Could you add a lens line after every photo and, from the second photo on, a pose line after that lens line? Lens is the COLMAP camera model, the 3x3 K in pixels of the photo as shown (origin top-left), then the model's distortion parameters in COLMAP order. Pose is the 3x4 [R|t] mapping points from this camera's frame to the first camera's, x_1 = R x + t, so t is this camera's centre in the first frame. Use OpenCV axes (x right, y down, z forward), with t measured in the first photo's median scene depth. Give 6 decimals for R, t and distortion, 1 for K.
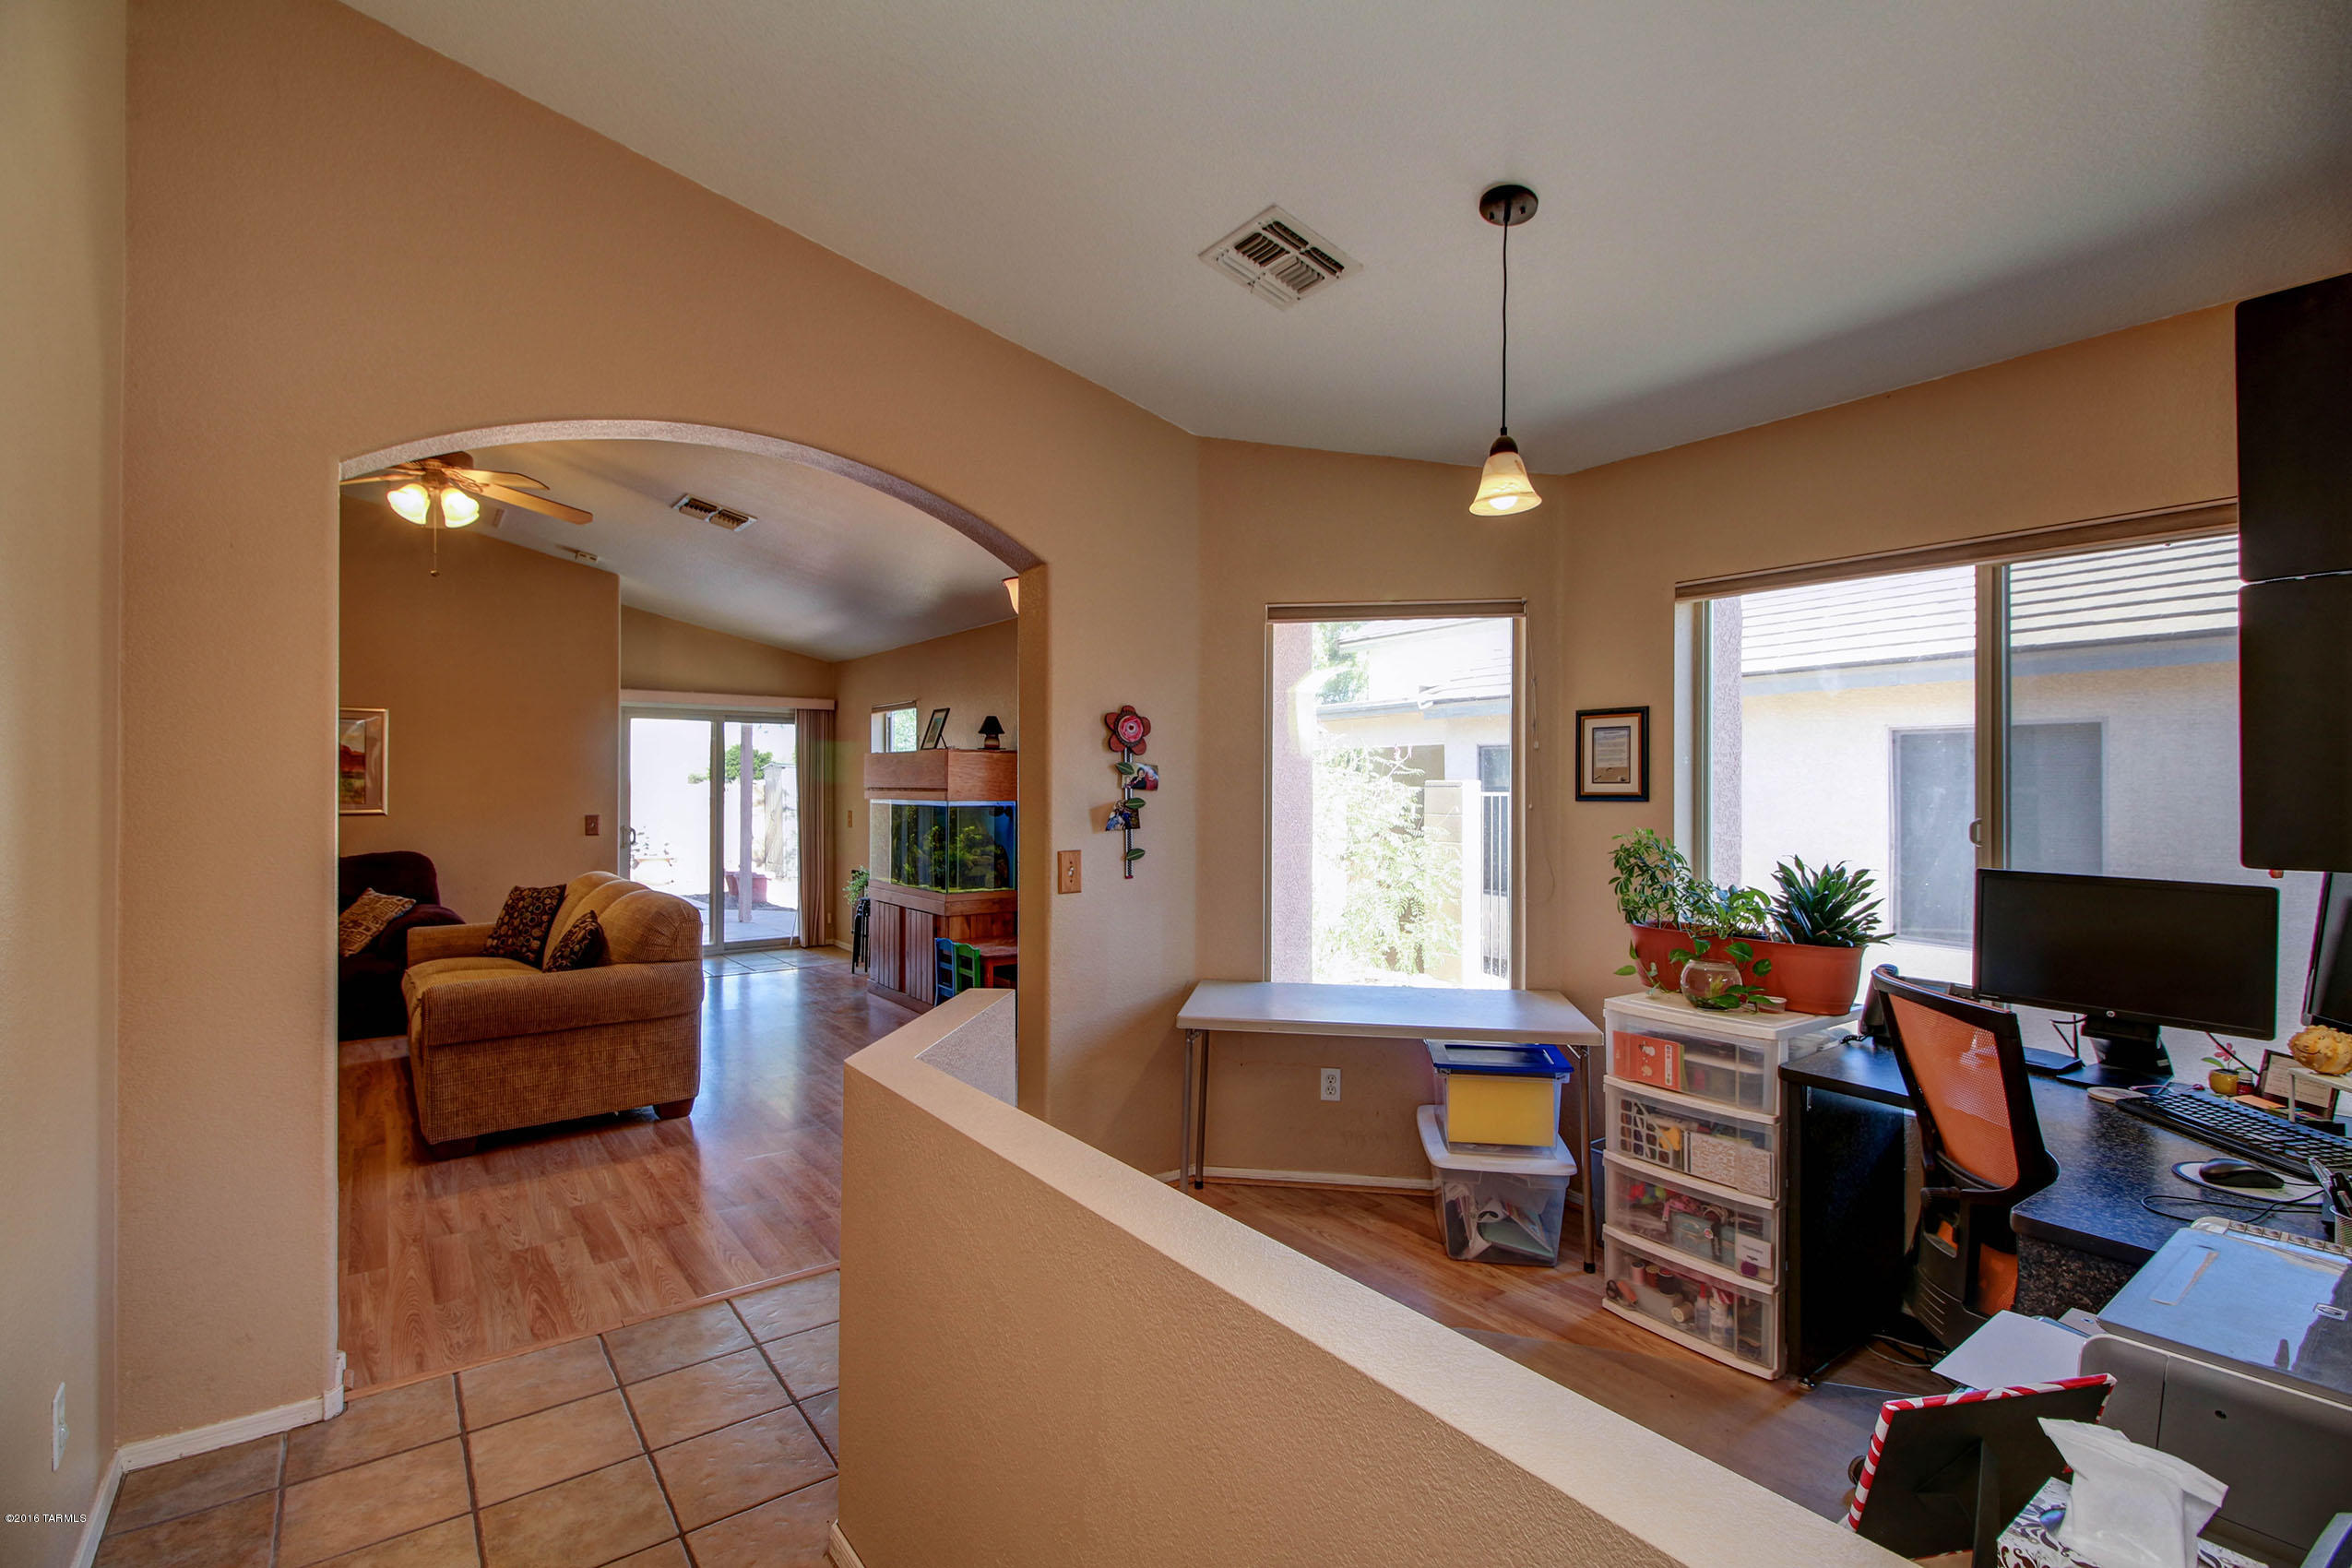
lens RADIAL K [[1073.8, 0, 1168.1], [0, 1073.8, 775.1], [0, 0, 1]] dist [0.022103, -0.012105]
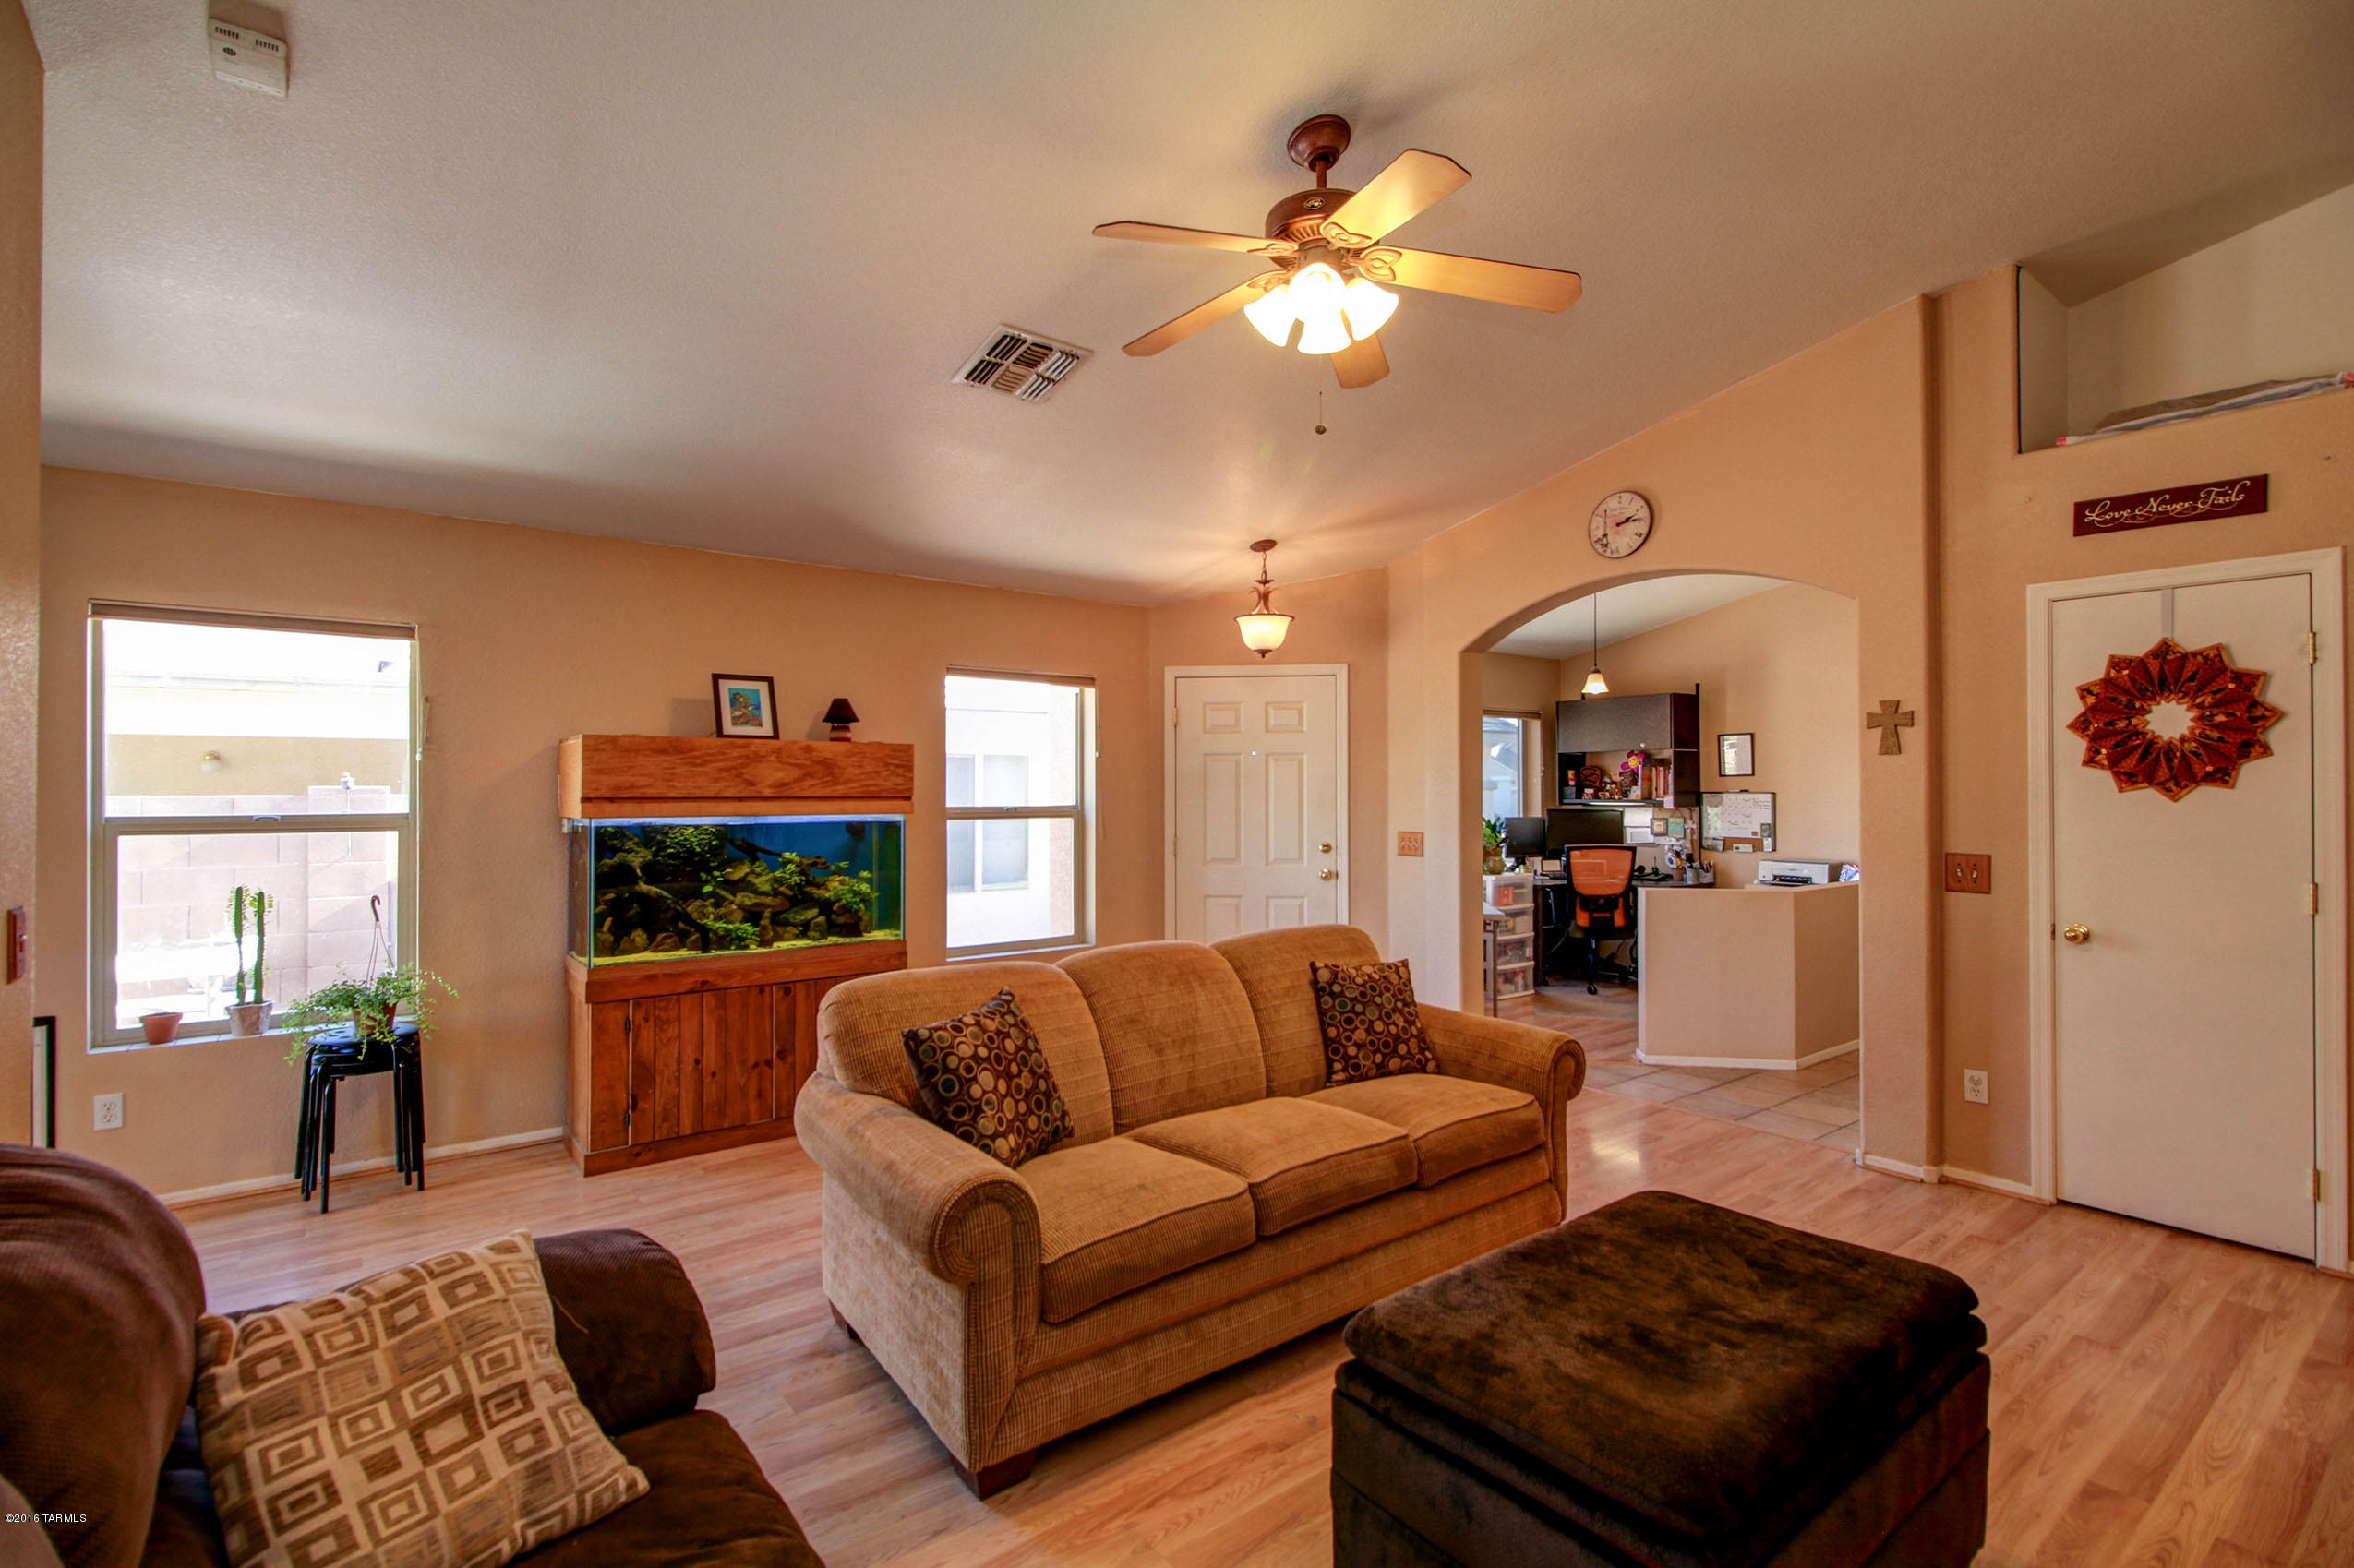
lens RADIAL K [[1074.6, 0, 1158.7], [0, 1074.6, 772.3], [0, 0, 1]] dist [0.022103, -0.012105]
pose [[-0.014737, 0.014445, 0.999787, -1.350078], [-0.008475, 0.999858, -0.014570, 0.006699], [-0.999855, -0.008688, -0.014612, 1.182464]]
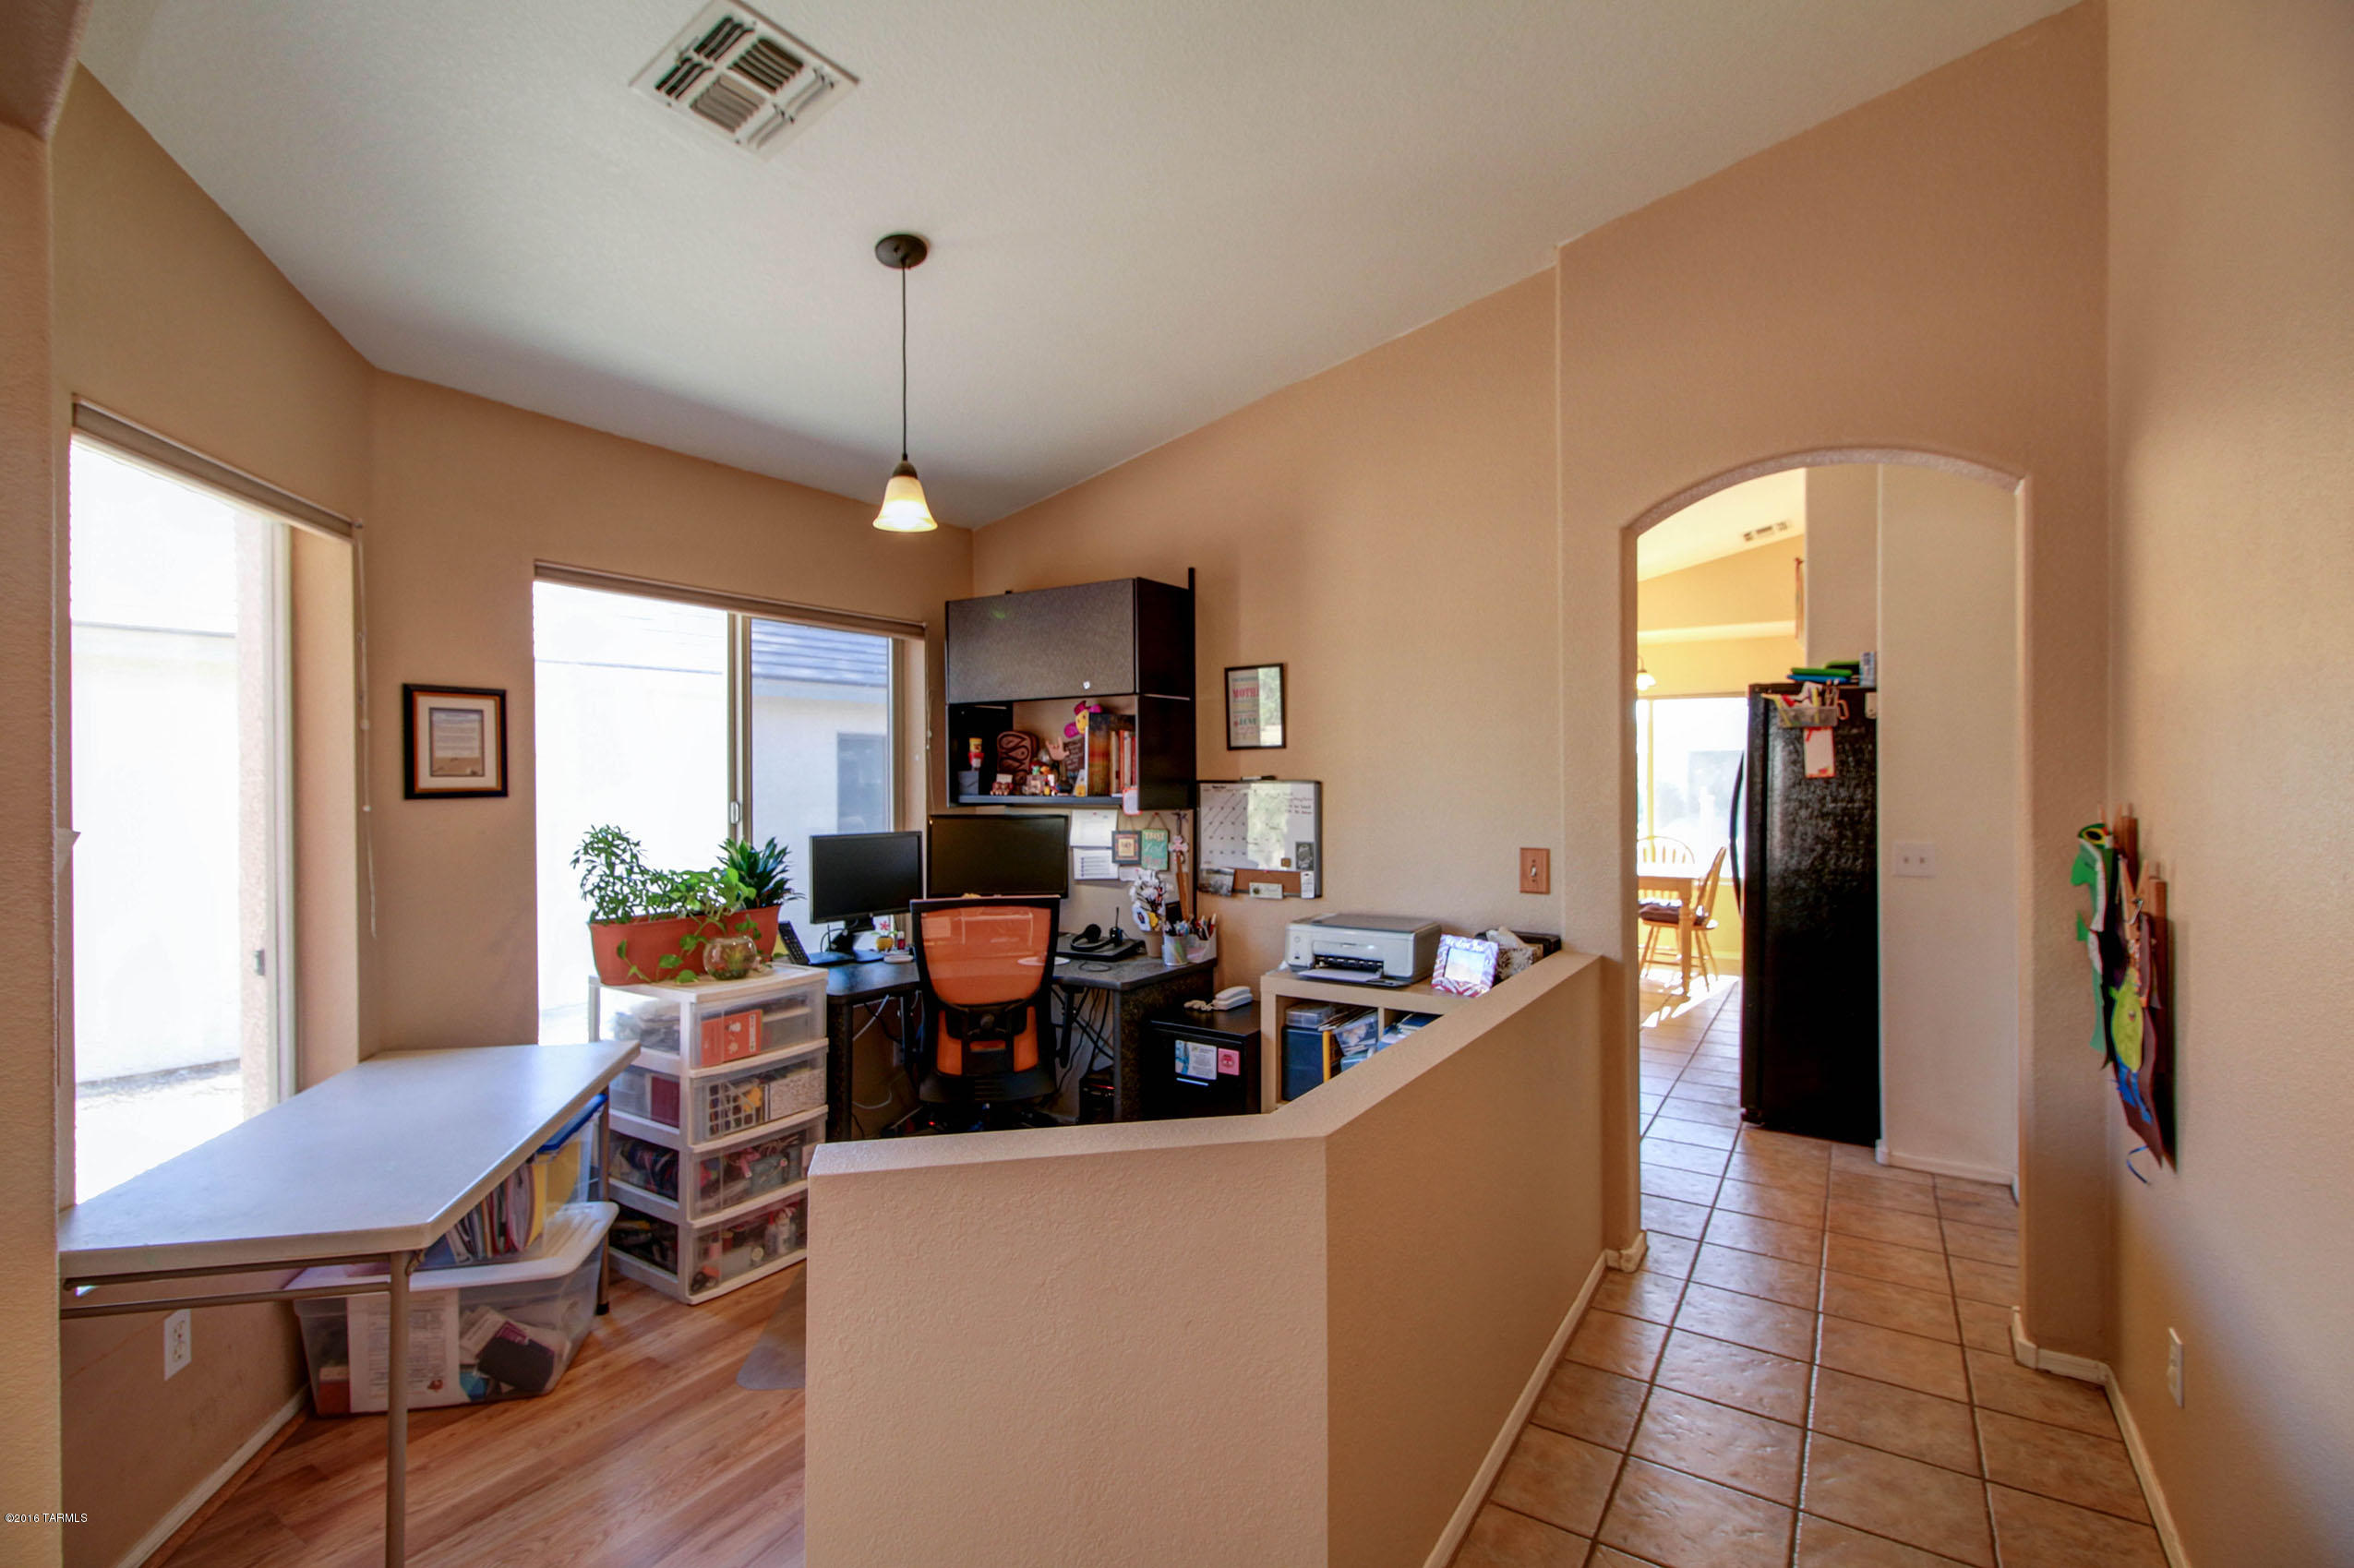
lens RADIAL K [[1074.6, 0, 1166.5], [0, 1074.6, 772.6], [0, 0, 1]] dist [0.022103, -0.012105]
pose [[-0.347828, -0.000973, 0.937558, -0.441824], [-0.008007, 0.999966, -0.001932, 0.001224], [-0.937524, -0.008180, -0.347824, 0.612872]]
